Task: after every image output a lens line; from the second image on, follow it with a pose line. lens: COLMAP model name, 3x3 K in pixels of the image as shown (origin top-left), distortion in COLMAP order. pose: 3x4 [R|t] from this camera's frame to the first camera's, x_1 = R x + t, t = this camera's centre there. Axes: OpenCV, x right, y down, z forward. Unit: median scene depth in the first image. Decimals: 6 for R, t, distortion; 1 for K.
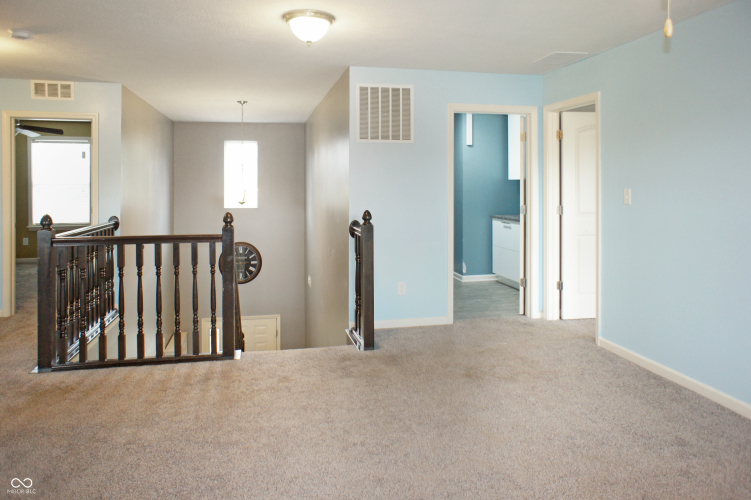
lens RADIAL K [[511.1, 0, 376.3], [0, 511.1, 262.3], [0, 0, 1]] dist [-0.087058, 0.093677]
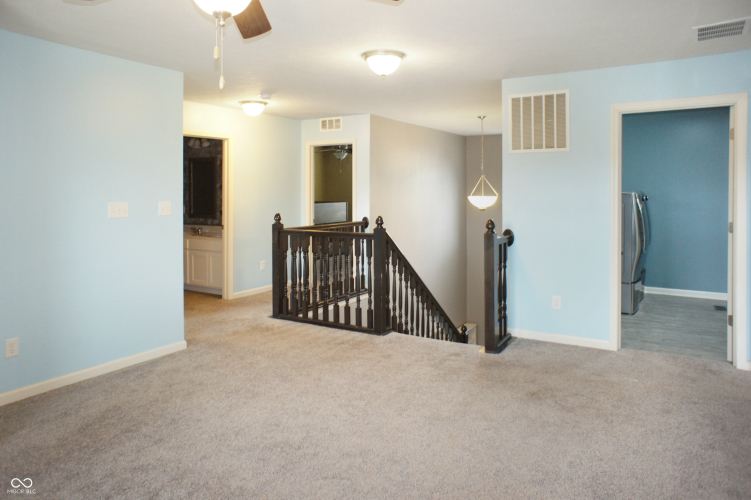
lens RADIAL K [[513.5, 0, 377.5], [0, 513.5, 283.9], [0, 0, 1]] dist [-0.089276, 0.095396]
pose [[0.728396, 0.120001, -0.674565, 0.483488], [-0.102526, 0.992548, 0.065859, -0.014325], [0.677442, 0.021189, 0.735271, 0.072554]]
